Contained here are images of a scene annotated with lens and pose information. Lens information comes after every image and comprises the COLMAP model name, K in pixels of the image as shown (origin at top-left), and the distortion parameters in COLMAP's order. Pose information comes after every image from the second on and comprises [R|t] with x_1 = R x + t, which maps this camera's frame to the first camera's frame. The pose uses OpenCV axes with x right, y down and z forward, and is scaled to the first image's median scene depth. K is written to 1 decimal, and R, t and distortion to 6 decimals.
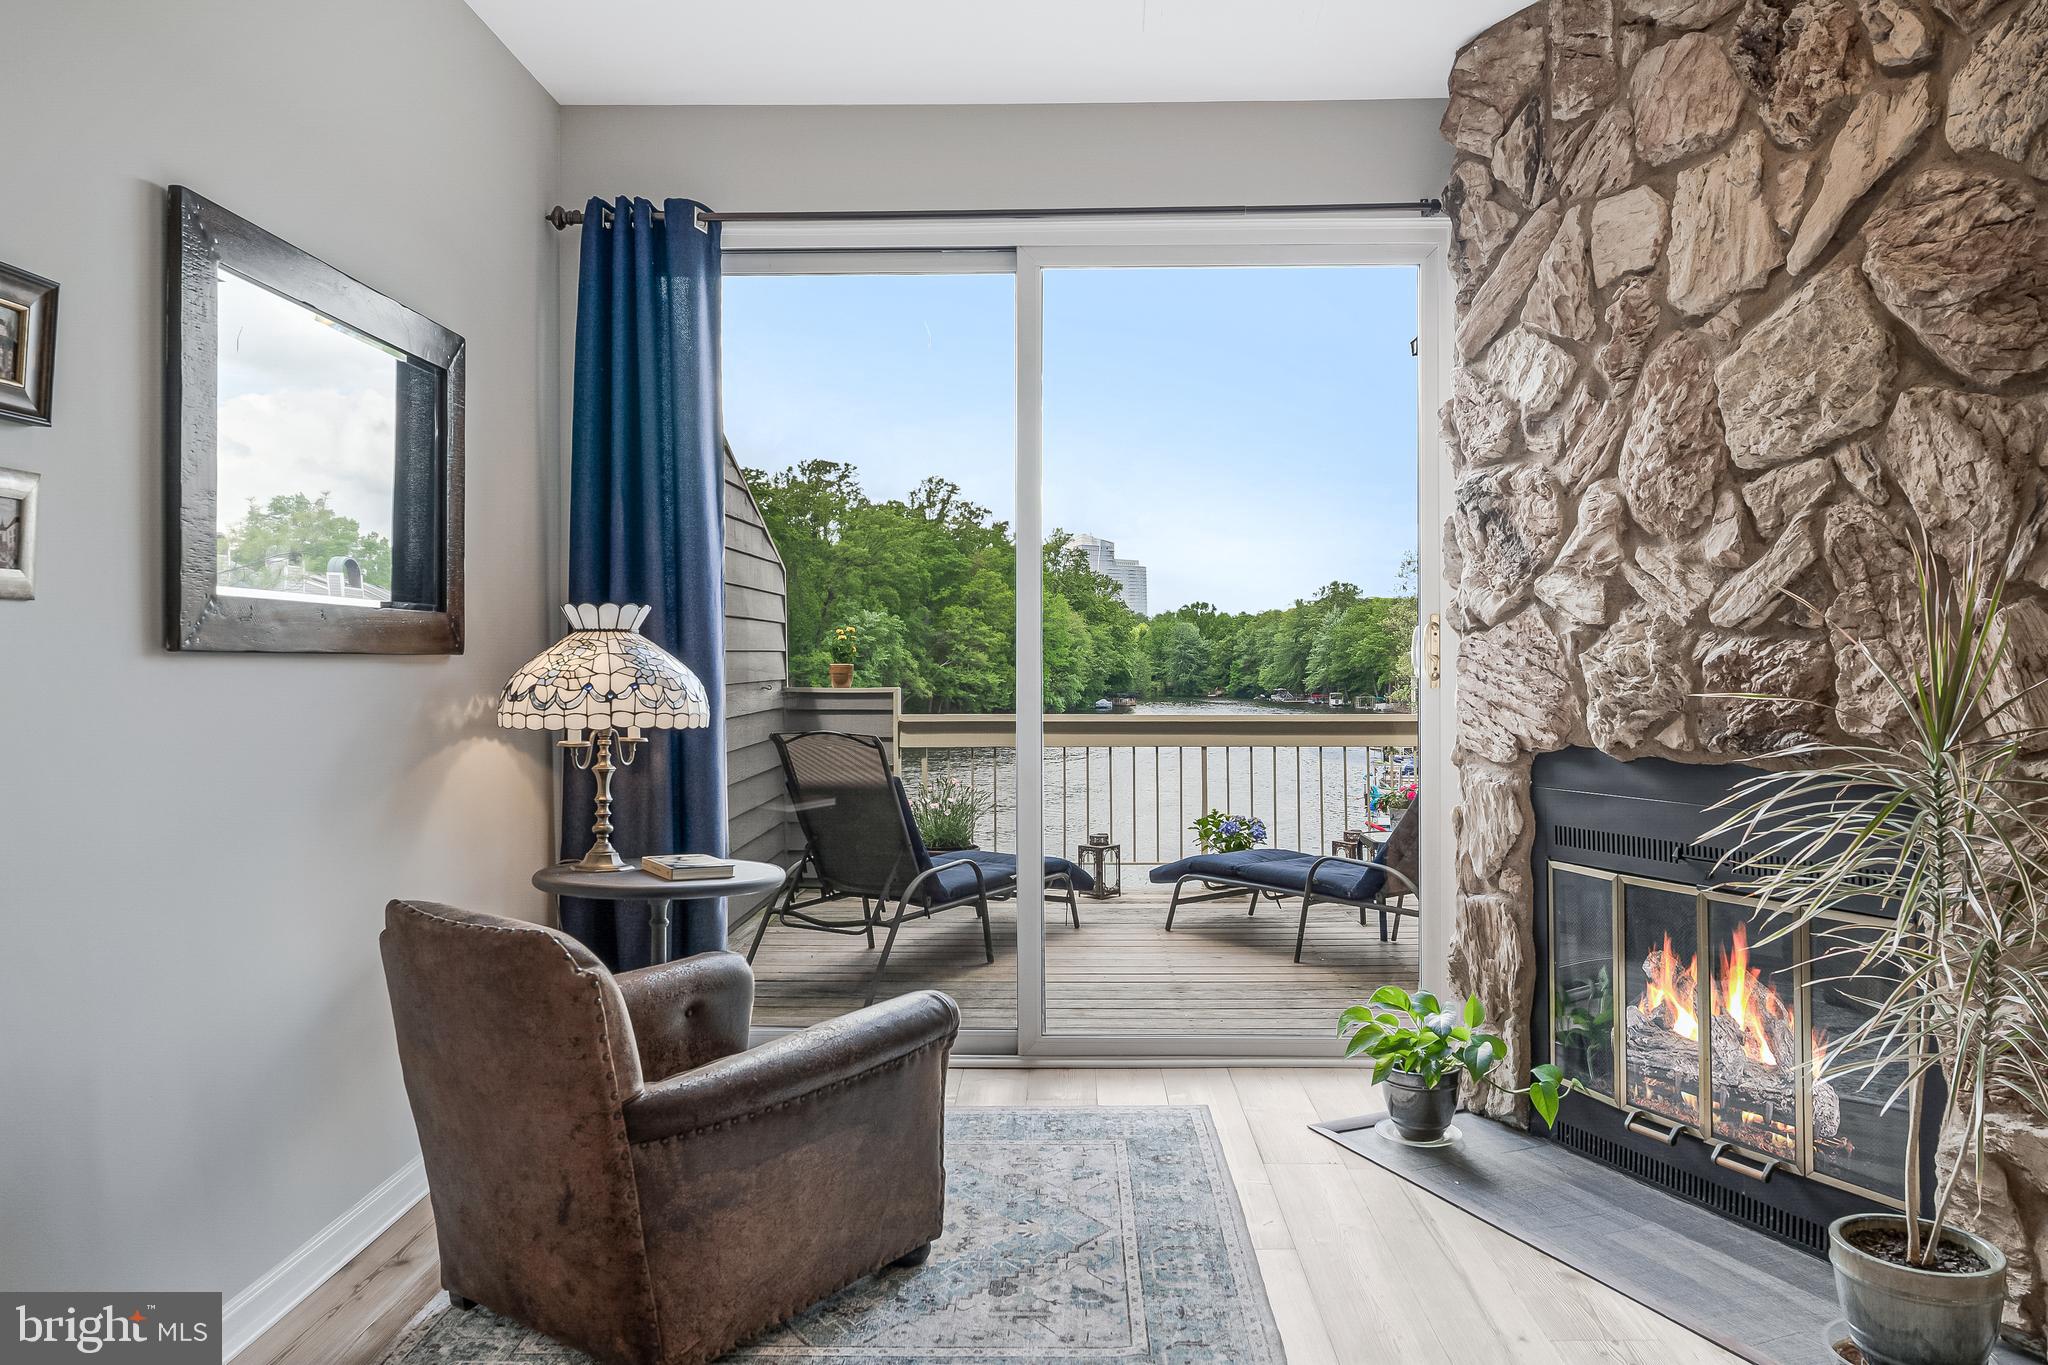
lens RADIAL K [[1375.2, 0, 1034.1], [0, 1375.2, 651.1], [0, 0, 1]] dist [-0.002327, 0.004086]
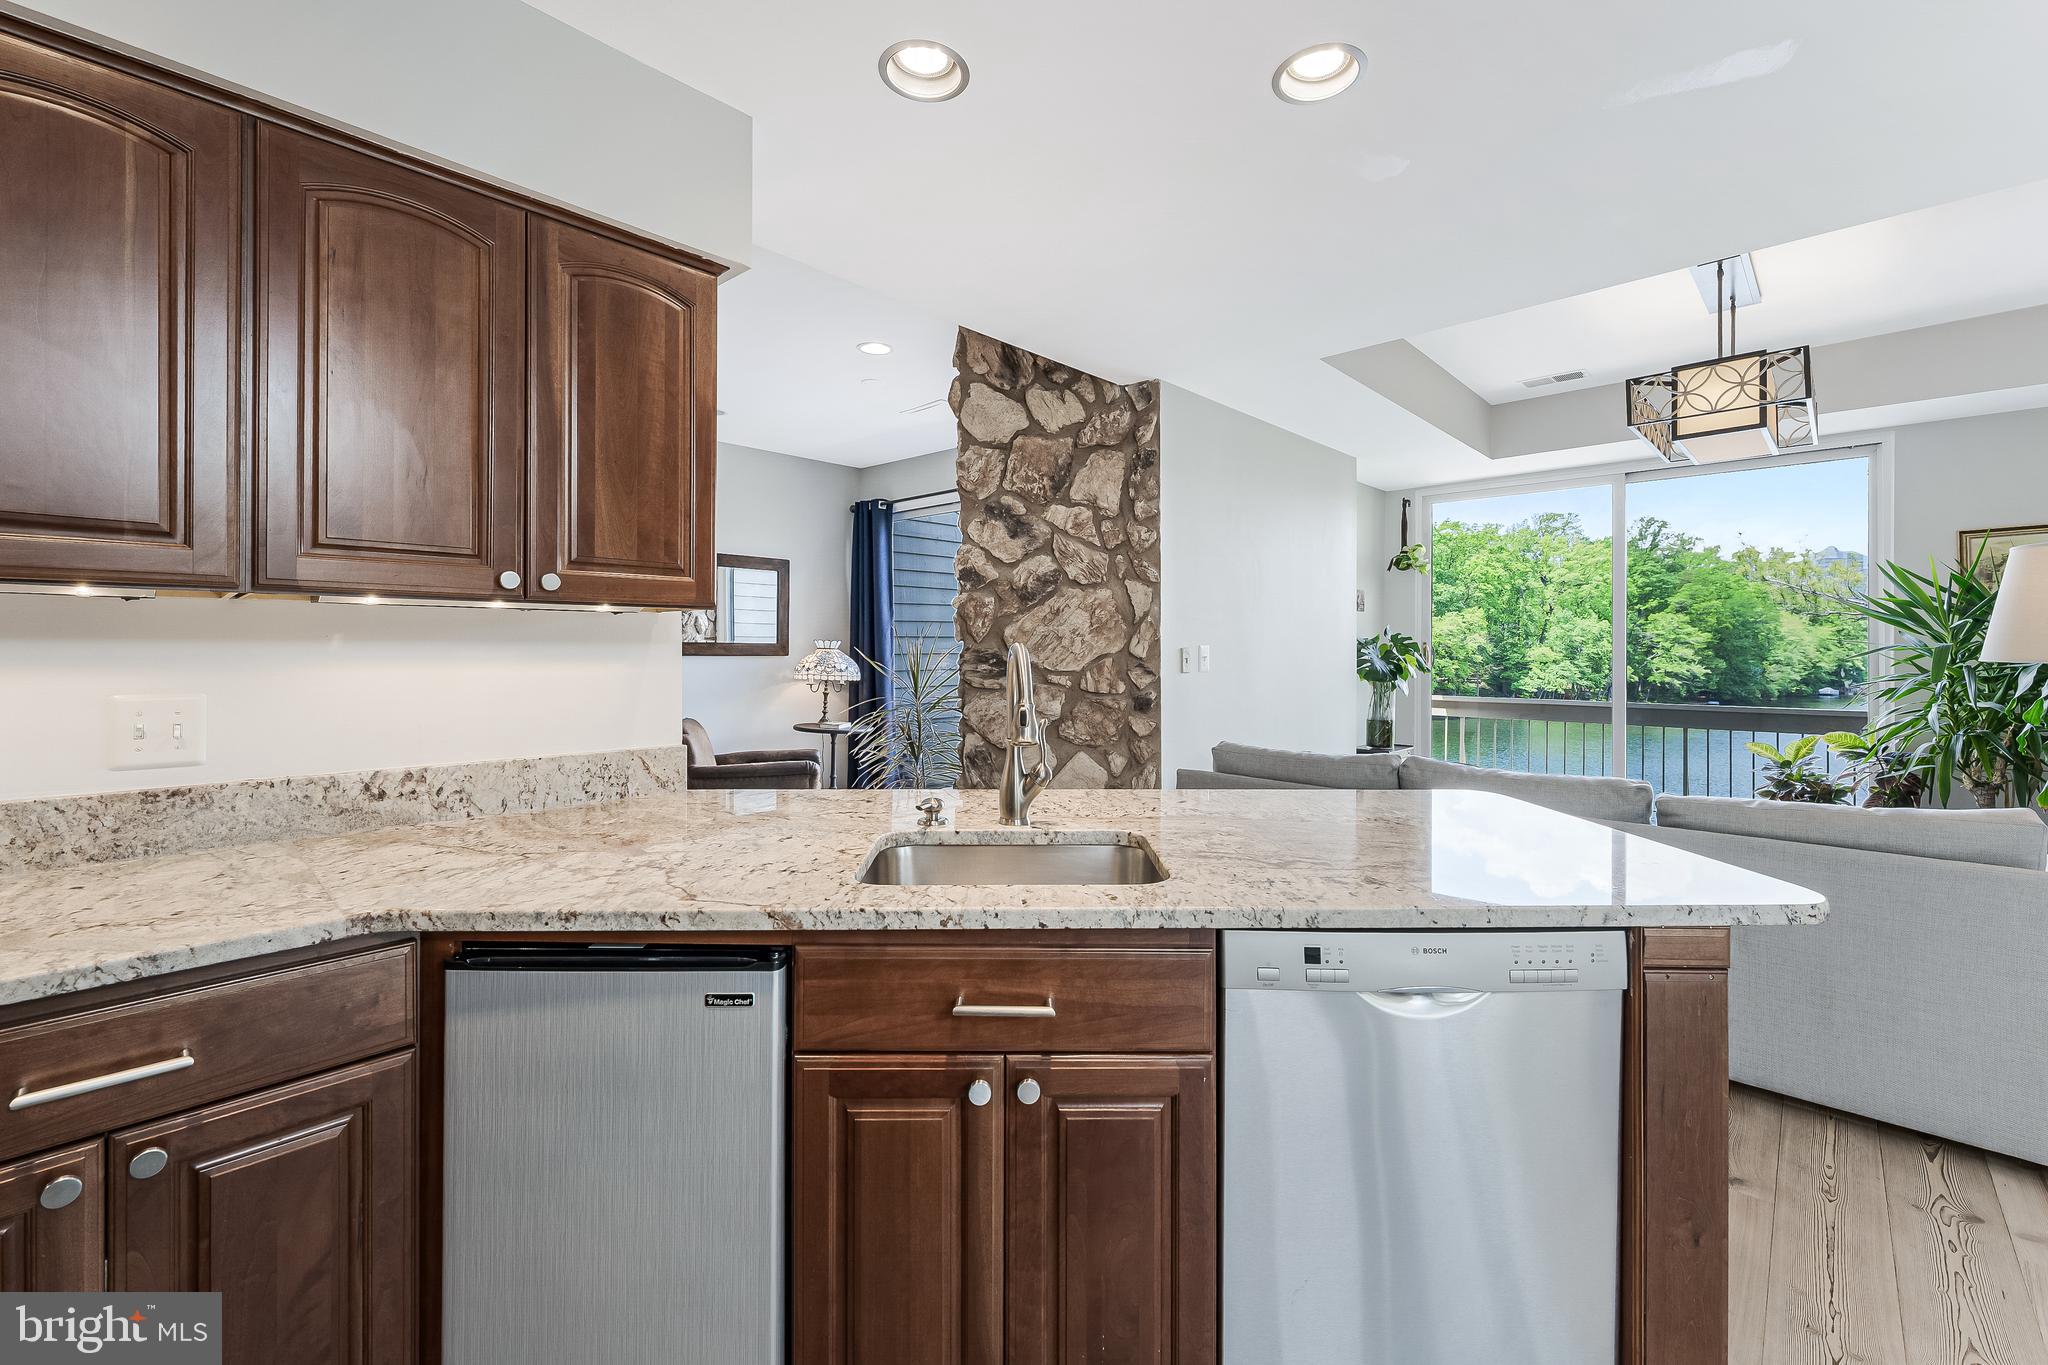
lens RADIAL K [[827.9, 0, 1030.6], [0, 827.9, 649.1], [0, 0, 1]] dist [0.000853, -0.000099]
pose [[0.743139, 0.008362, -0.669084, 1.368086], [-0.005068, 0.999964, 0.006868, -0.029550], [0.669117, -0.001713, 0.743155, -0.104717]]
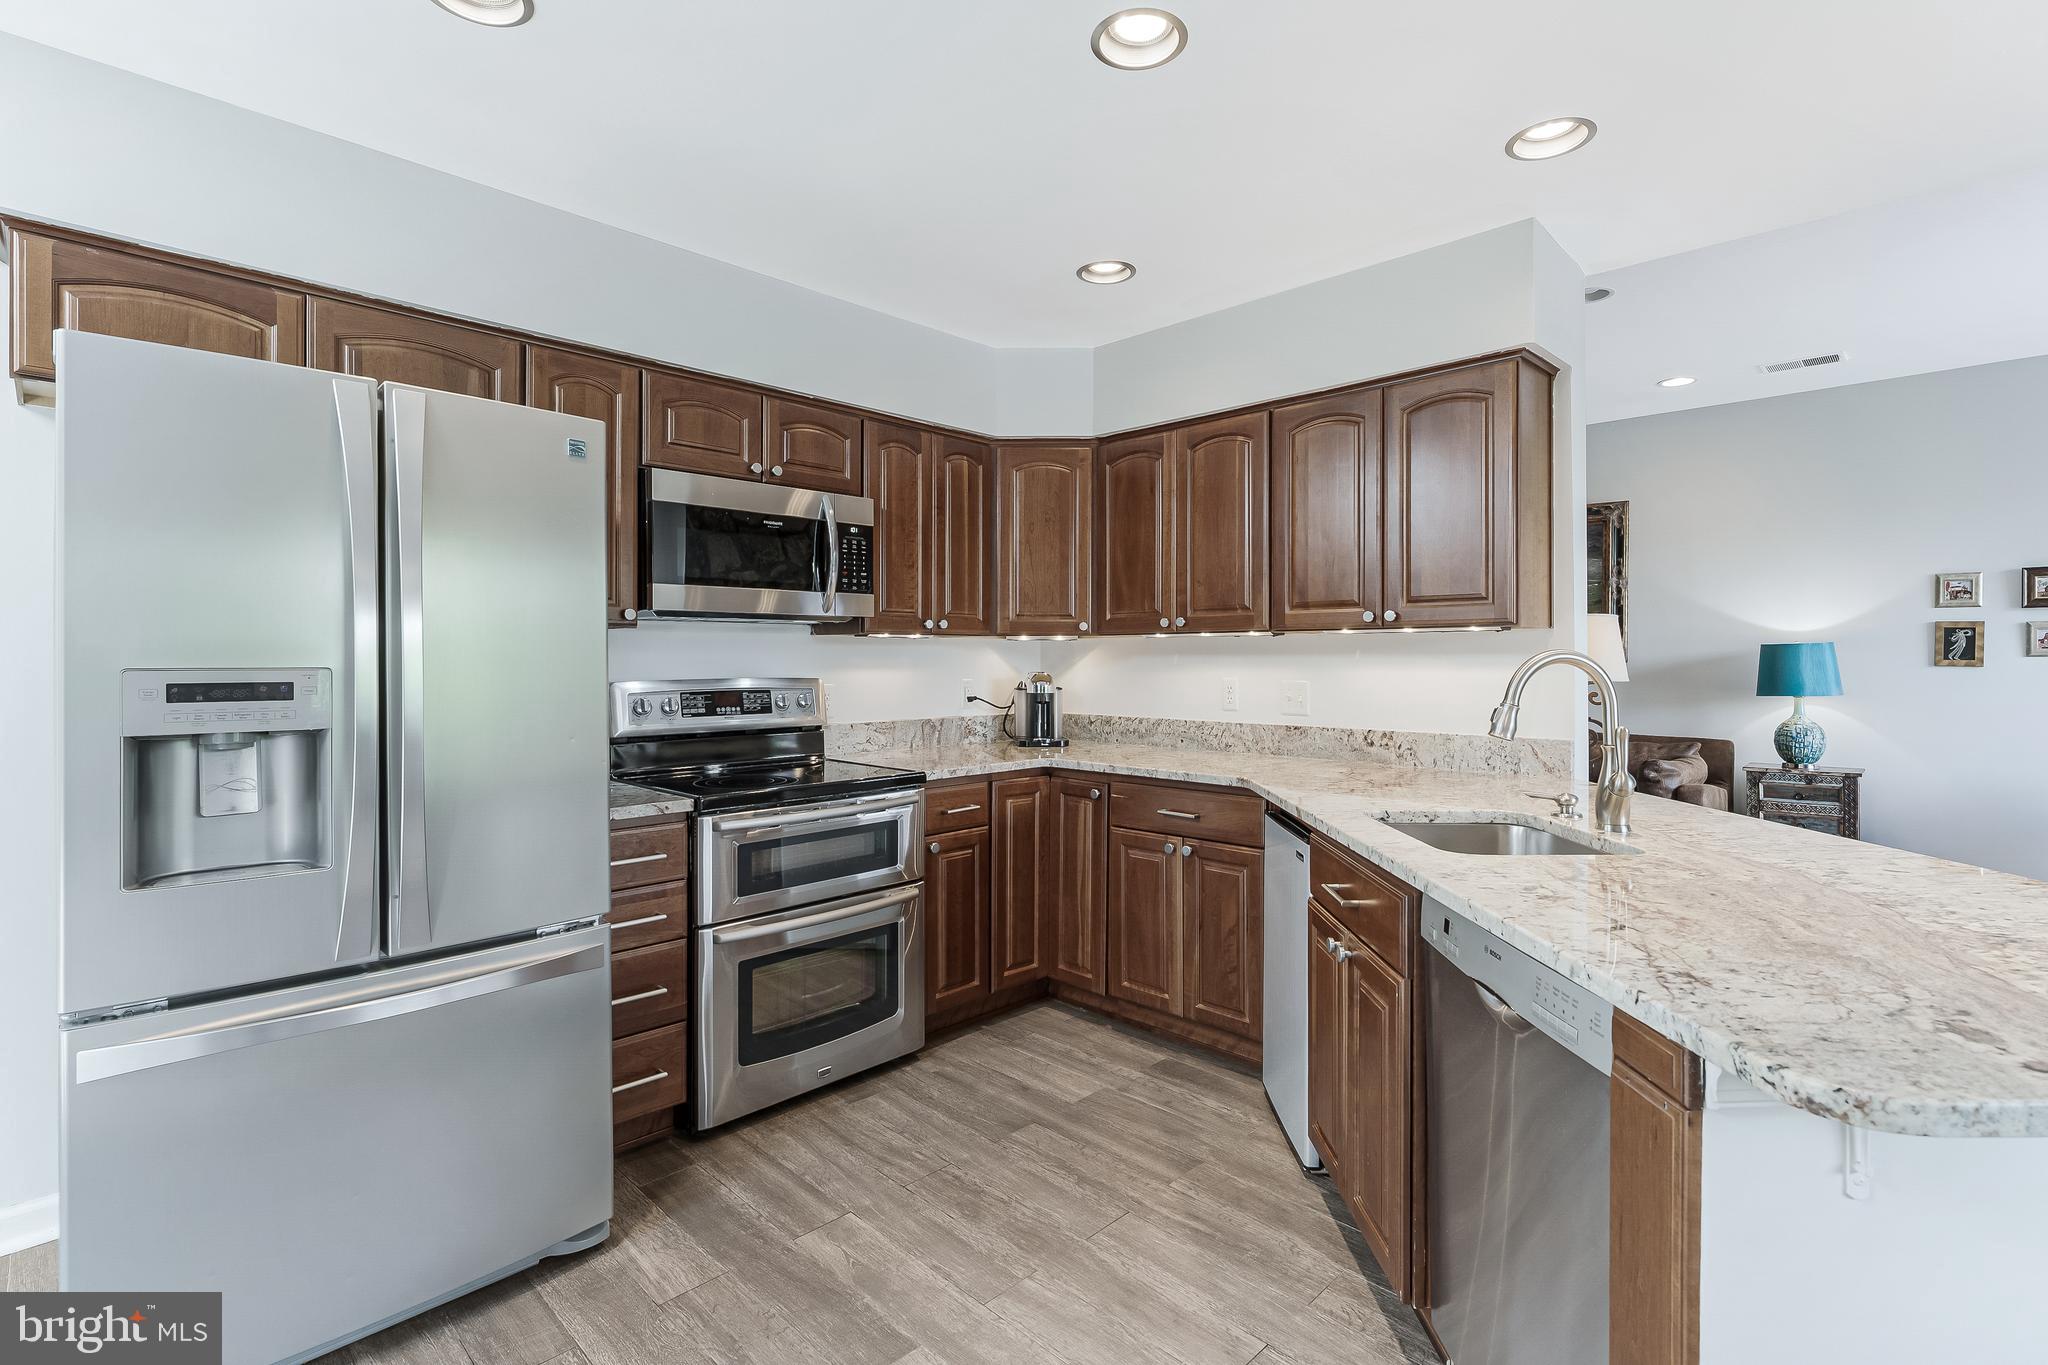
lens RADIAL K [[950.8, 0, 1029.9], [0, 950.8, 661.3], [0, 0, 1]] dist [-0.002874, -0.000480]
pose [[-0.683651, 0.004576, -0.729795, 1.698675], [0.004155, 0.999989, 0.002378, -0.025050], [0.729797, -0.001407, -0.683662, 0.415687]]
